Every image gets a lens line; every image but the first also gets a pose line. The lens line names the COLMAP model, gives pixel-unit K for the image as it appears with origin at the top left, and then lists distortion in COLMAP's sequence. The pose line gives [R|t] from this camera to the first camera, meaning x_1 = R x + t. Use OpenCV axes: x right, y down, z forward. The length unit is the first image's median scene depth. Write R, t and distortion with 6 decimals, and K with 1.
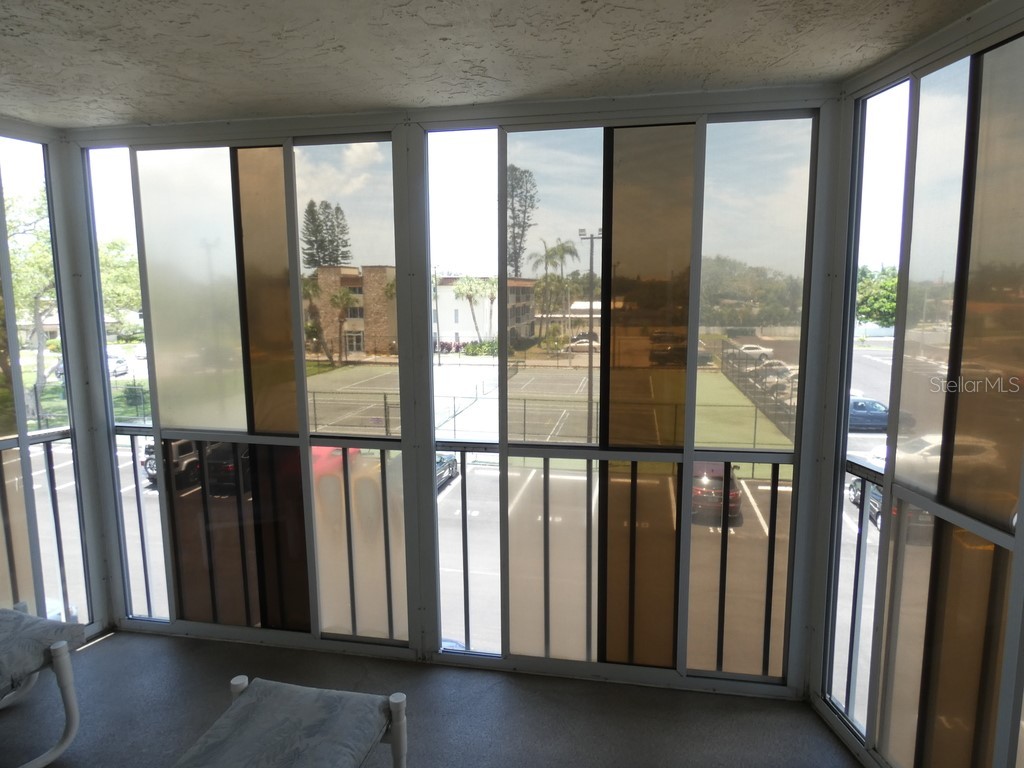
lens RADIAL K [[609.4, 0, 512.2], [0, 609.4, 383.0], [0, 0, 1]] dist [-0.008293, 0.008045]
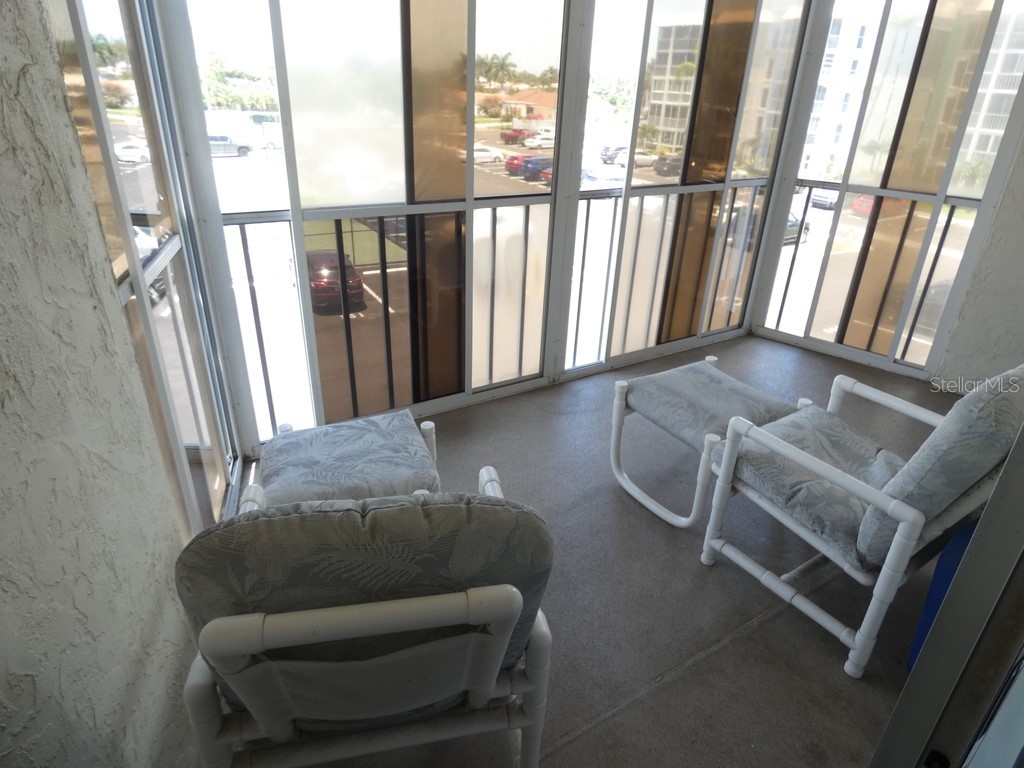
lens RADIAL K [[609.4, 0, 511.0], [0, 609.4, 383.7], [0, 0, 1]] dist [-0.008293, 0.008045]
pose [[0.731135, -0.264770, 0.628759, -0.970821], [0.049901, 0.939906, 0.337768, 0.036432], [-0.680405, -0.215579, 0.700410, 0.190022]]
